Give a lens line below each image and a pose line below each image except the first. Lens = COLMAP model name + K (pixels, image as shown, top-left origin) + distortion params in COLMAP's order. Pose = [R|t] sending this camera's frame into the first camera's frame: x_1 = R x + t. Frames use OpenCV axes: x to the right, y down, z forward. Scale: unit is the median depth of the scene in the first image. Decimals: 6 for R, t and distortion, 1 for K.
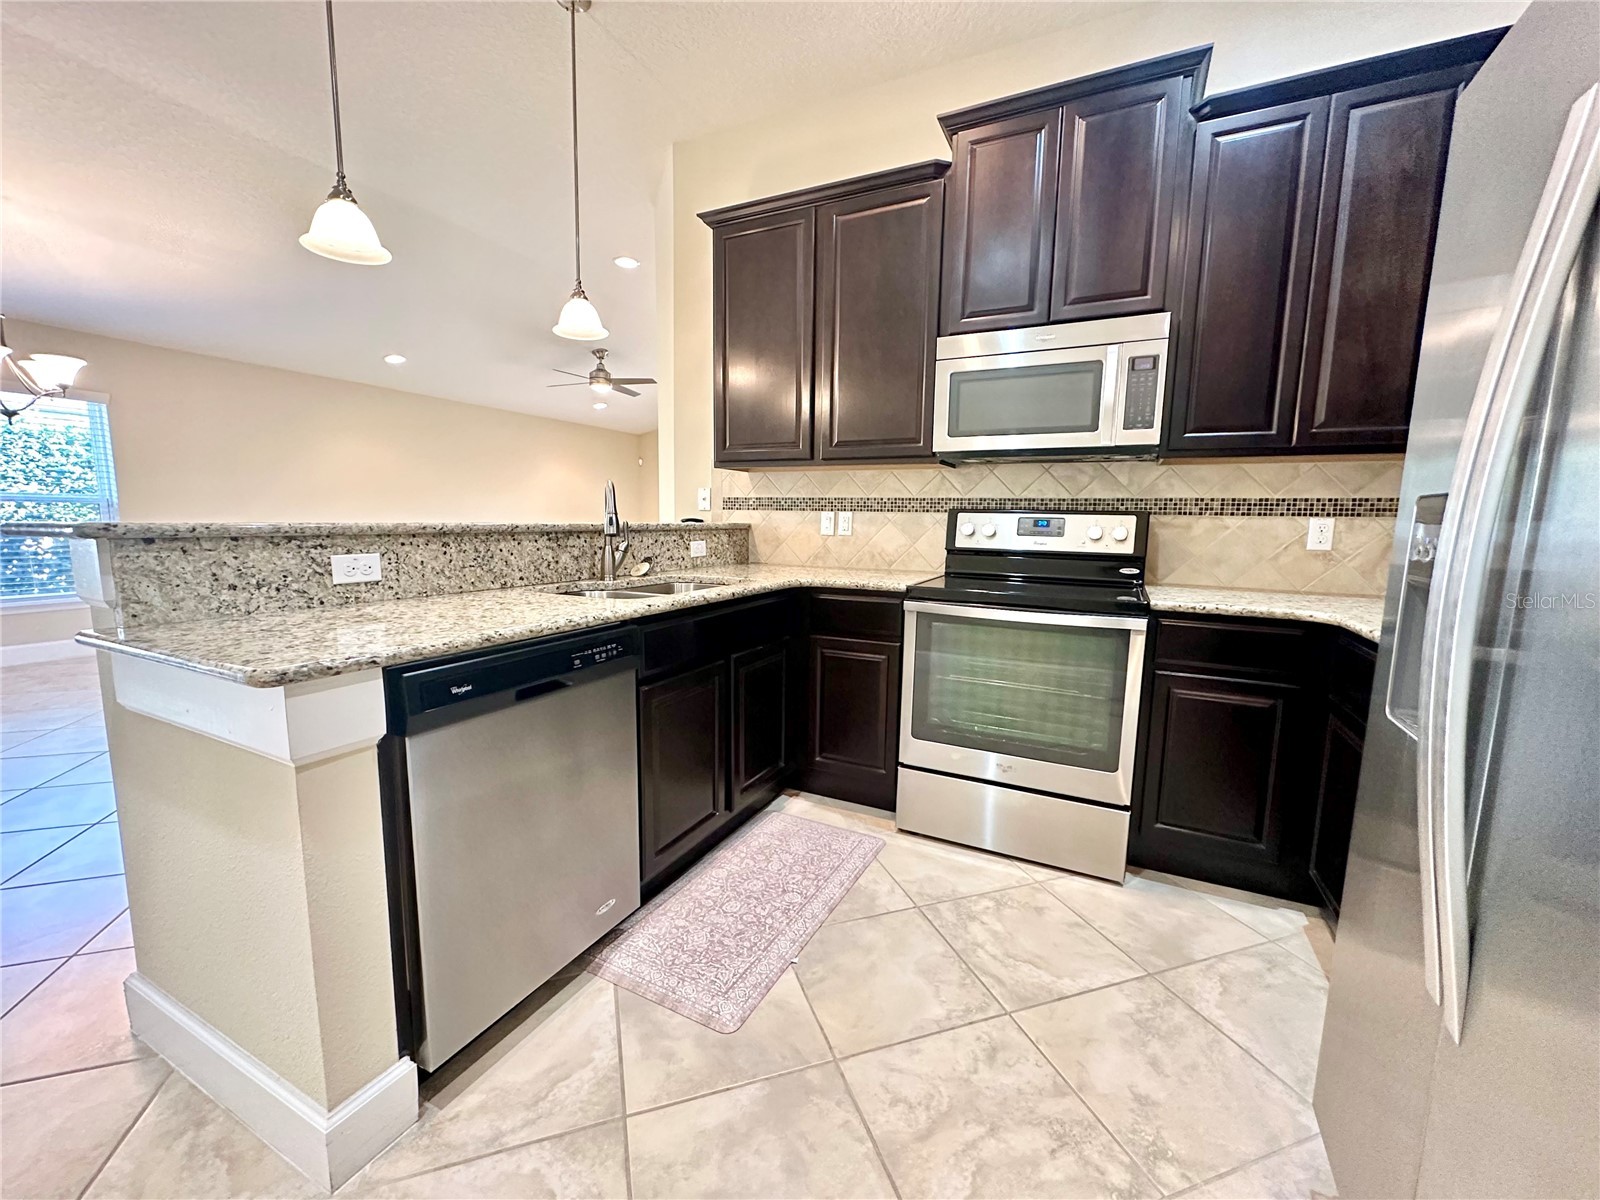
lens RADIAL K [[639.9, 0, 801.6], [0, 639.9, 598.4], [0, 0, 1]] dist [-0.002236, 0.000520]
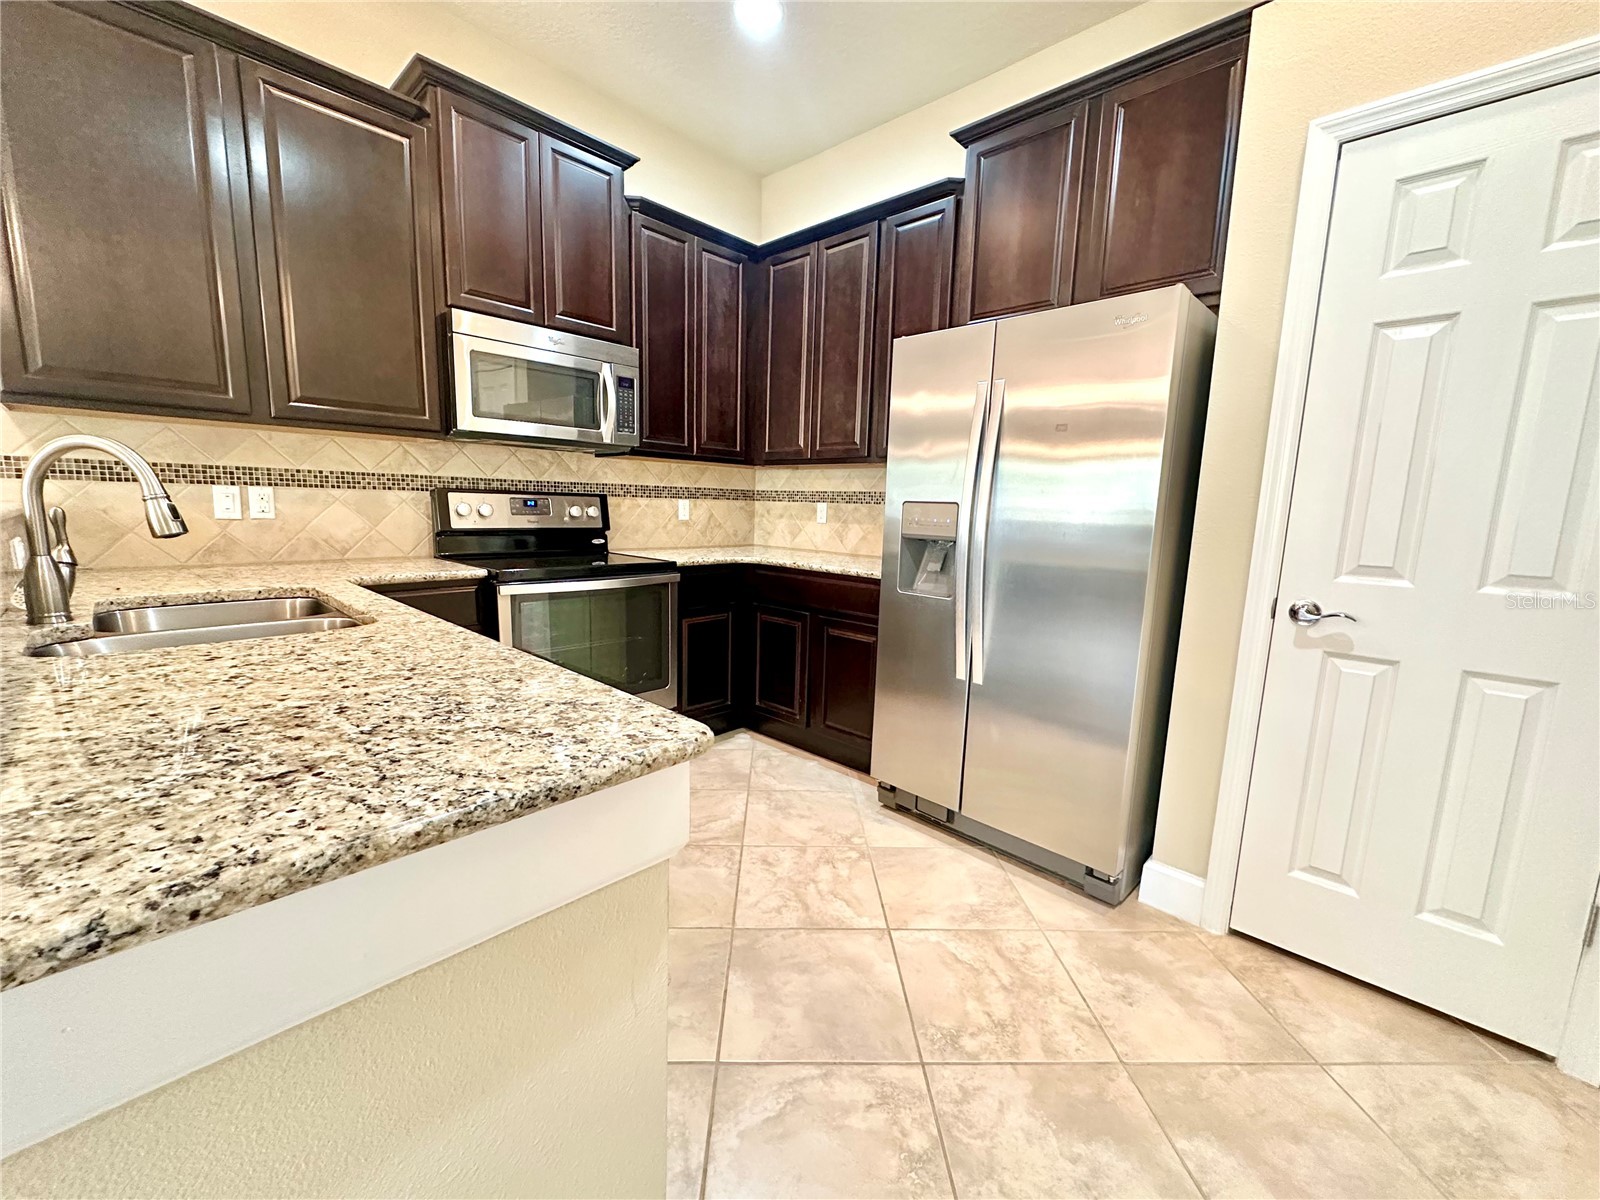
lens RADIAL K [[639.9, 0, 793.6], [0, 639.9, 598.0], [0, 0, 1]] dist [-0.002236, 0.000520]
pose [[0.304133, -0.144245, 0.941646, -0.584884], [0.102635, 0.987678, 0.118147, -0.042158], [-0.947085, 0.060713, 0.315189, 0.248847]]
